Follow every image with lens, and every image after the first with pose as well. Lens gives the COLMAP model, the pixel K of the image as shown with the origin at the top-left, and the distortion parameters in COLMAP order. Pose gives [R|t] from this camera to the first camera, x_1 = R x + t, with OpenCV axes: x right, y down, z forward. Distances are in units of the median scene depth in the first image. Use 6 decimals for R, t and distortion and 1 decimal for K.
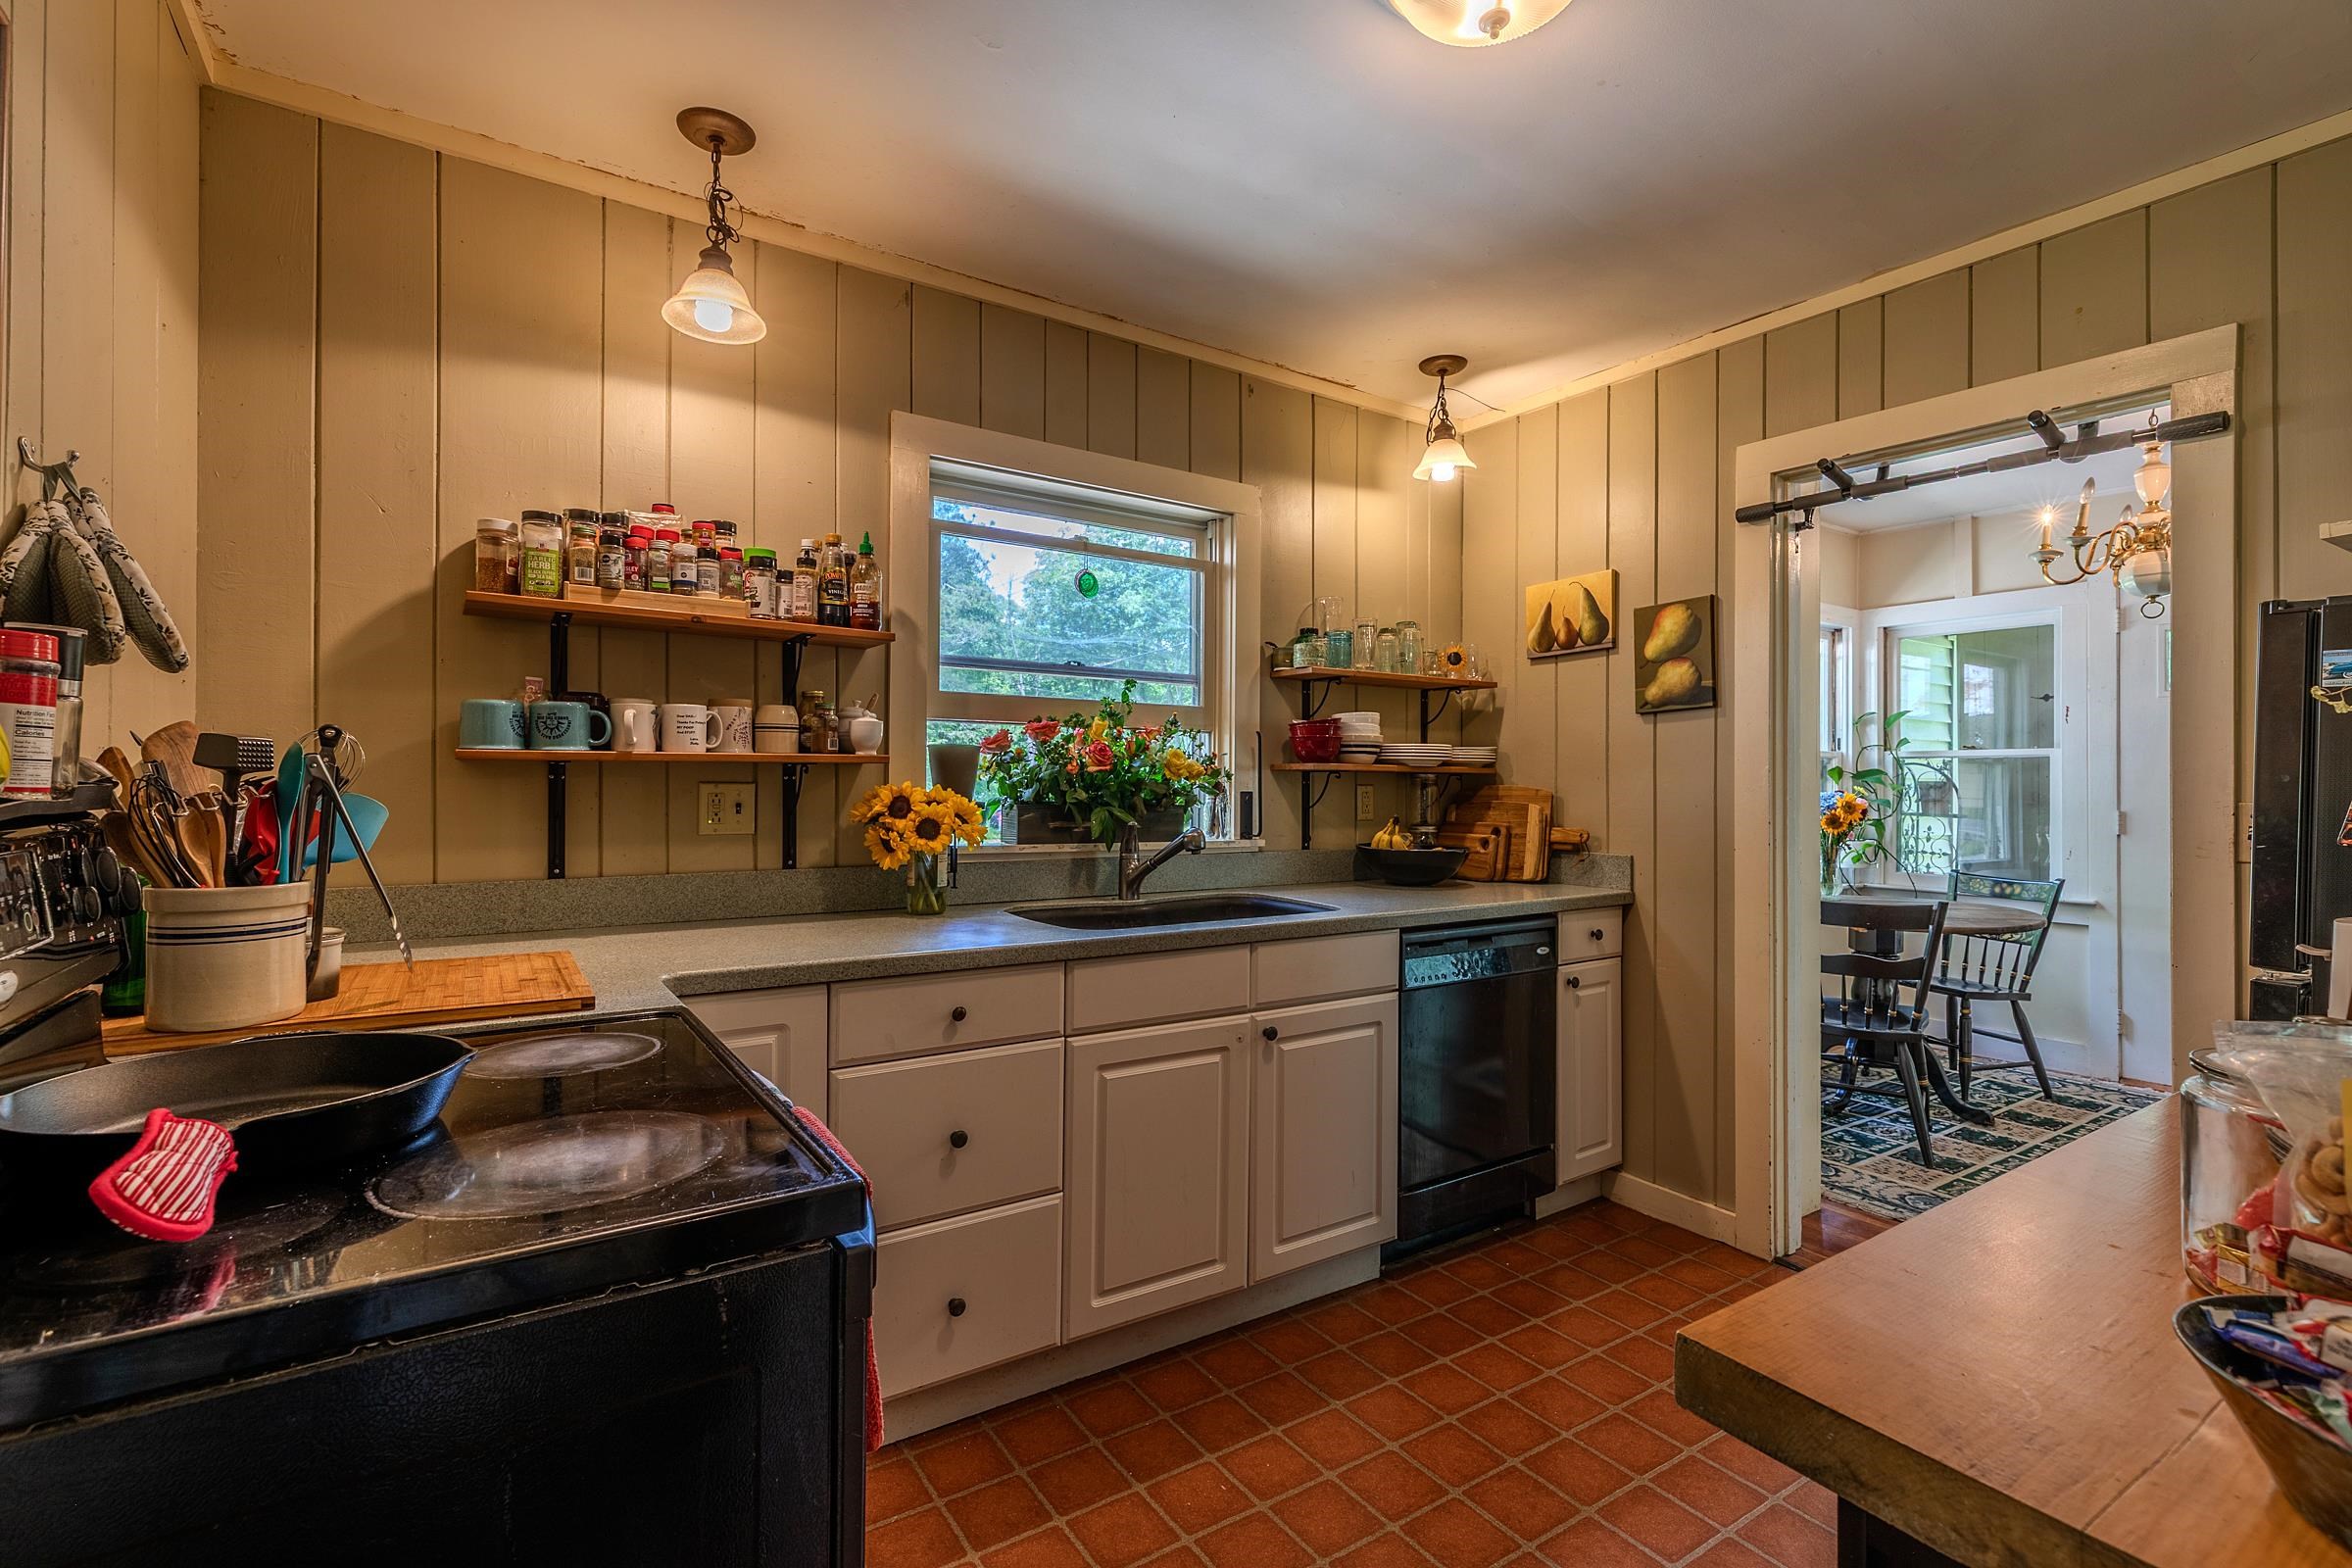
lens RADIAL K [[1074.0, 0, 1173.7], [0, 1074.0, 777.5], [0, 0, 1]] dist [0.009873, -0.000659]
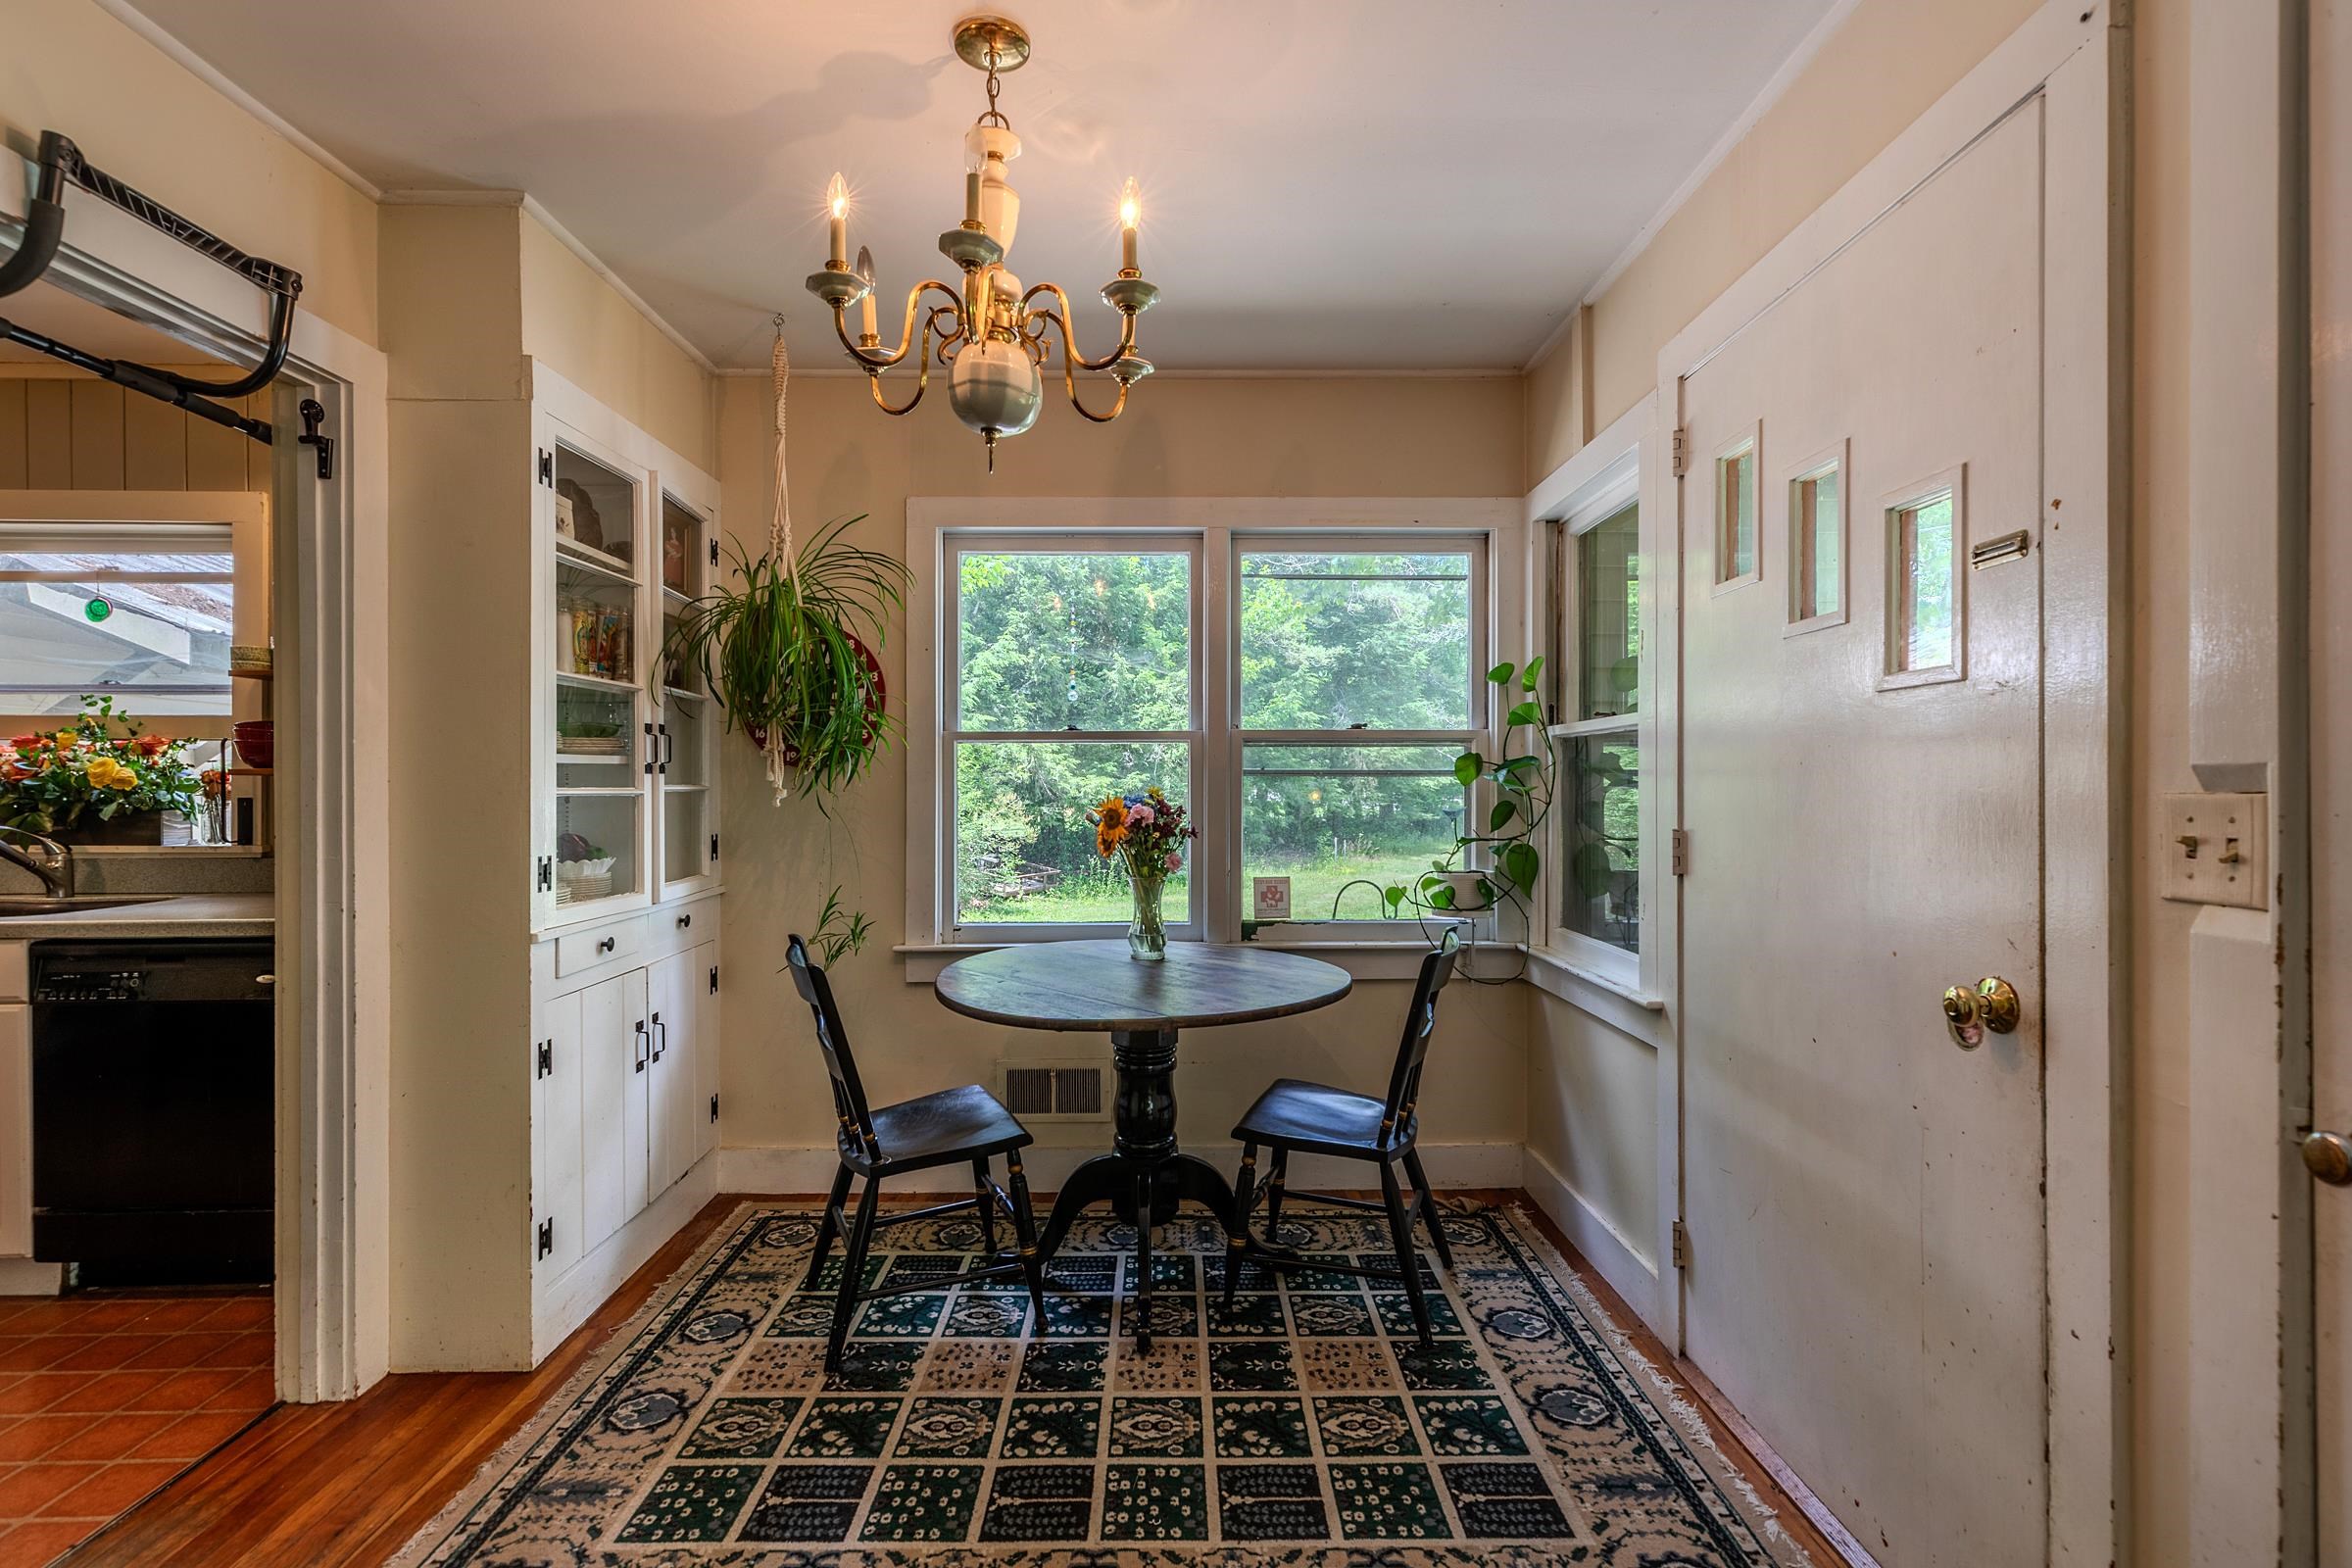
lens RADIAL K [[1074.0, 0, 1162.5], [0, 1074.0, 789.7], [0, 0, 1]] dist [0.009873, -0.000659]
pose [[0.830753, -0.007947, -0.556584, 1.309772], [0.011521, 0.999929, 0.002919, 0.011553], [0.556521, -0.008837, 0.830786, 0.613253]]
